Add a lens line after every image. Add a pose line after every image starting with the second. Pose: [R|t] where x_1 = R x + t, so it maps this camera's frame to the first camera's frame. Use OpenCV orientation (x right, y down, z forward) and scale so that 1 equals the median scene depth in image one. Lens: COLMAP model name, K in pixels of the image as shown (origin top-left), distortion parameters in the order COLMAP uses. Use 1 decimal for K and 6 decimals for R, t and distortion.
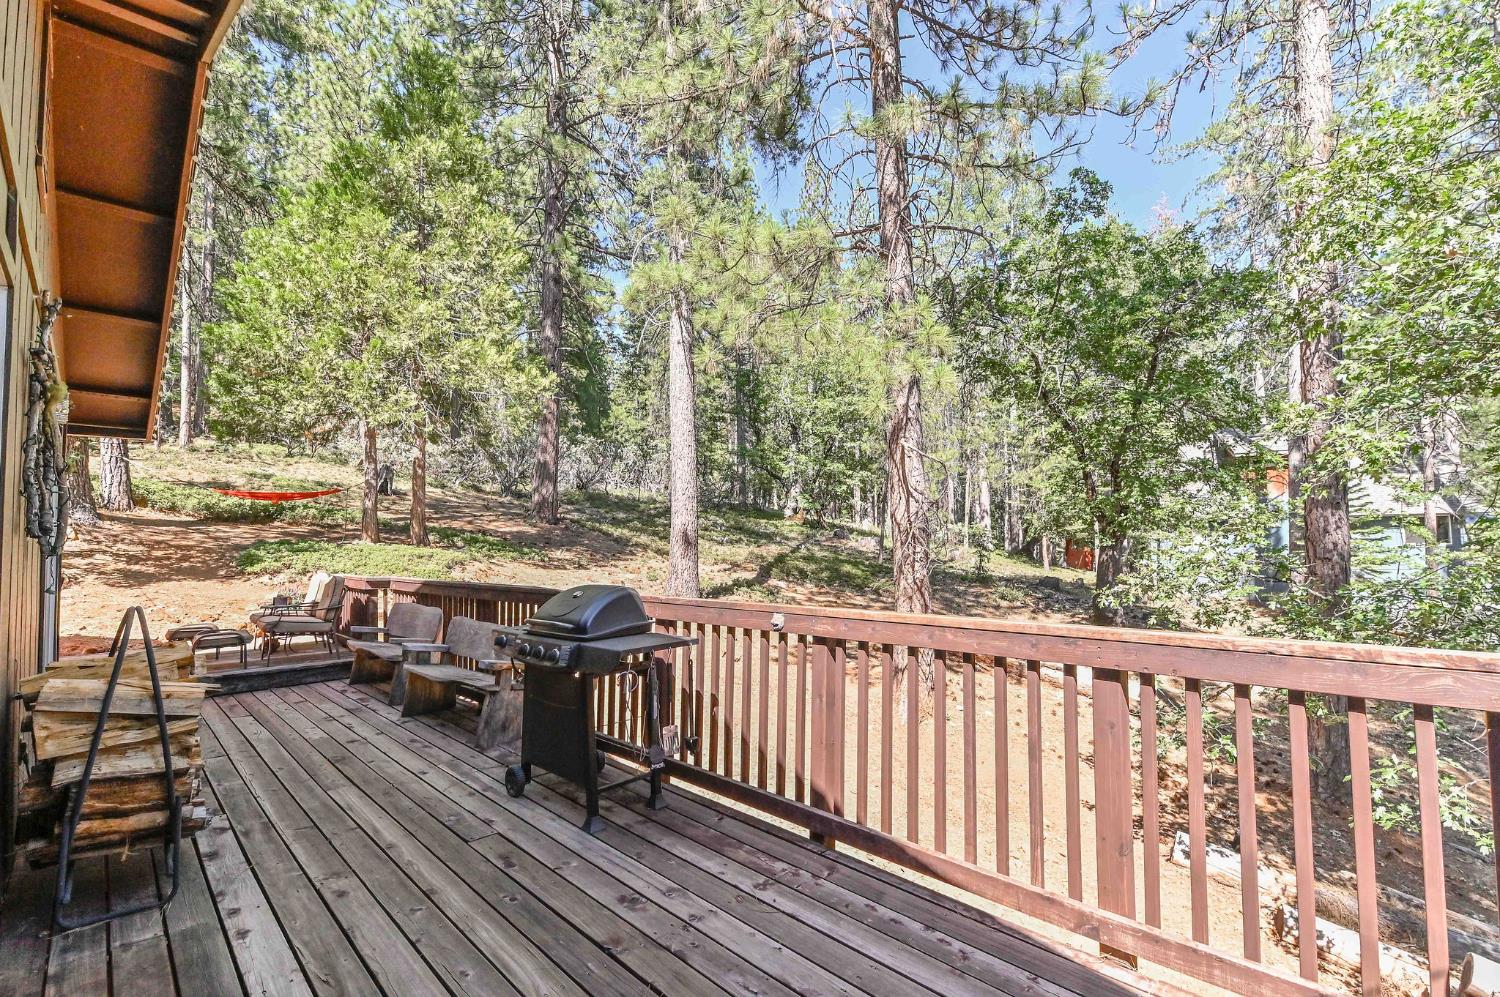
lens RADIAL K [[653.4, 0, 752.5], [0, 653.4, 509.1], [0, 0, 1]] dist [-0.001750, -0.000802]
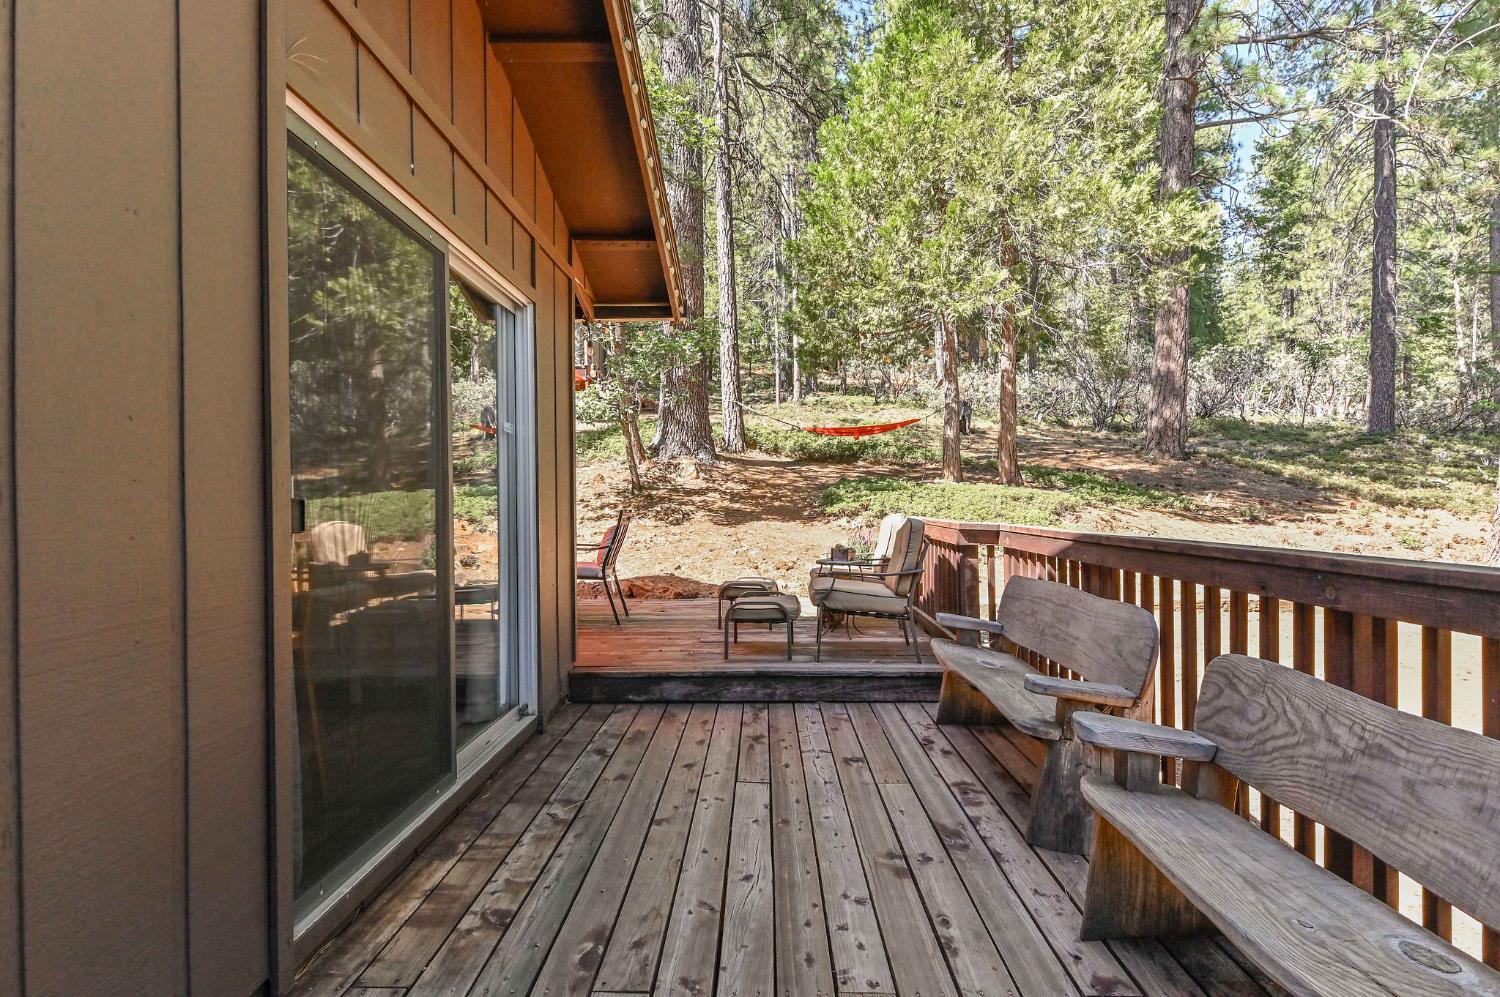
lens RADIAL K [[679.5, 0, 760.8], [0, 679.5, 502.5], [0, 0, 1]] dist [0.020858, -0.000251]
pose [[0.699829, 0.012033, -0.714209, -0.154964], [0.034118, 0.998154, 0.050248, 0.027520], [0.713495, -0.059533, 0.698127, 0.249631]]
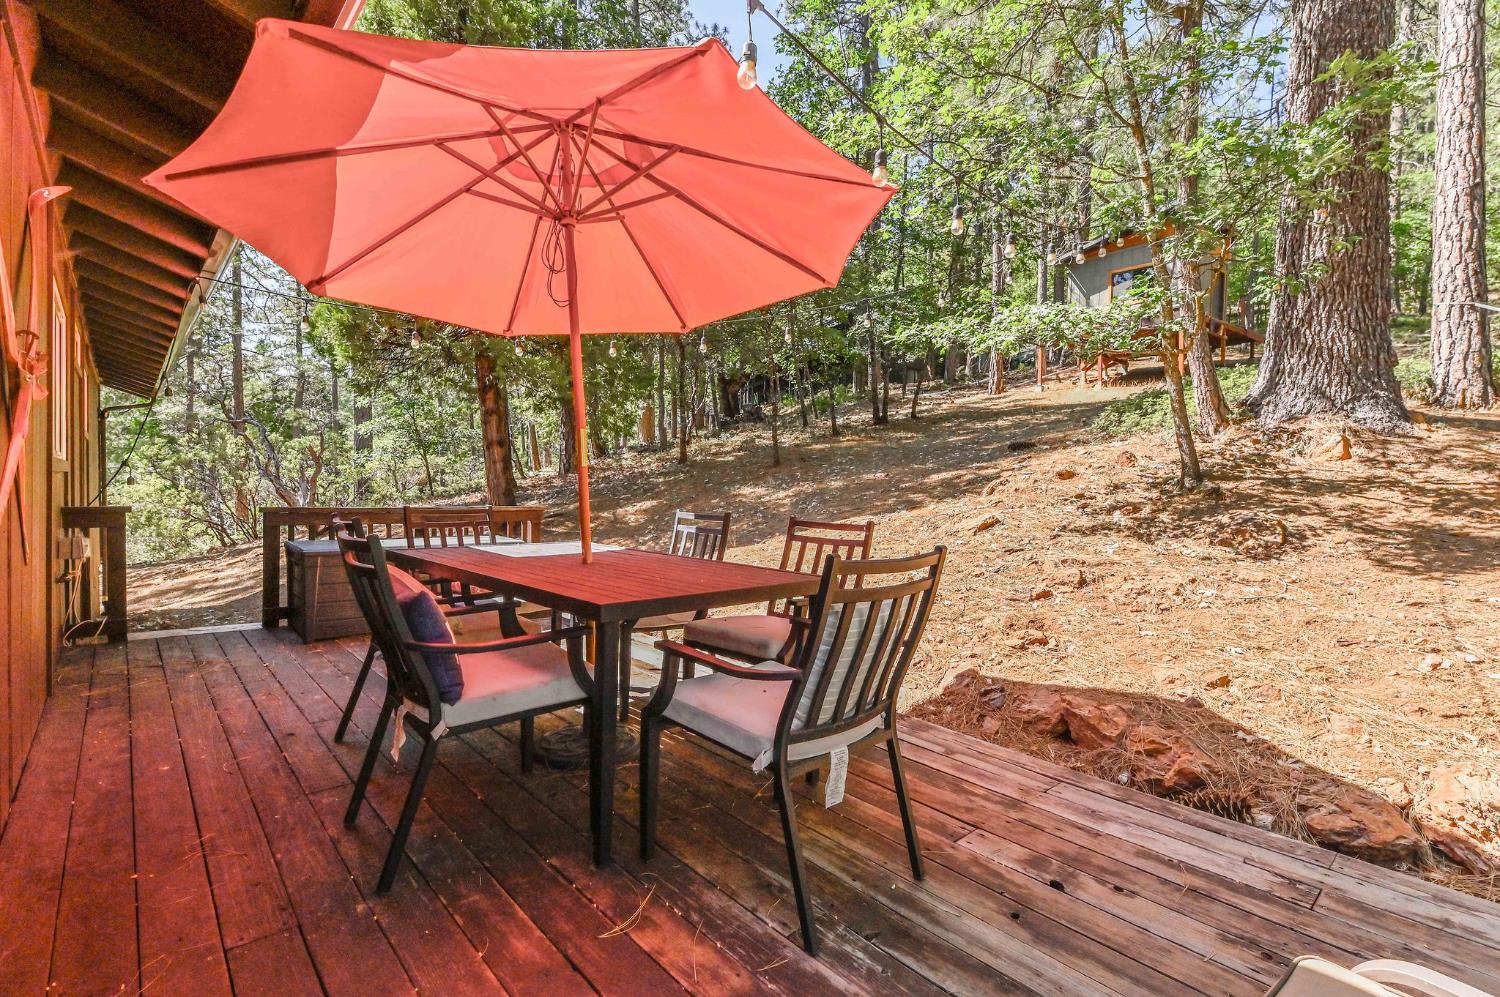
lens RADIAL K [[705.8, 0, 771.4], [0, 705.8, 496.5], [0, 0, 1]] dist [-0.001740, -0.000510]
pose [[-0.043451, 0.030453, -0.998591, -0.384449], [0.025990, 0.999232, 0.029341, 0.039076], [0.998717, -0.024678, -0.044209, 0.466150]]
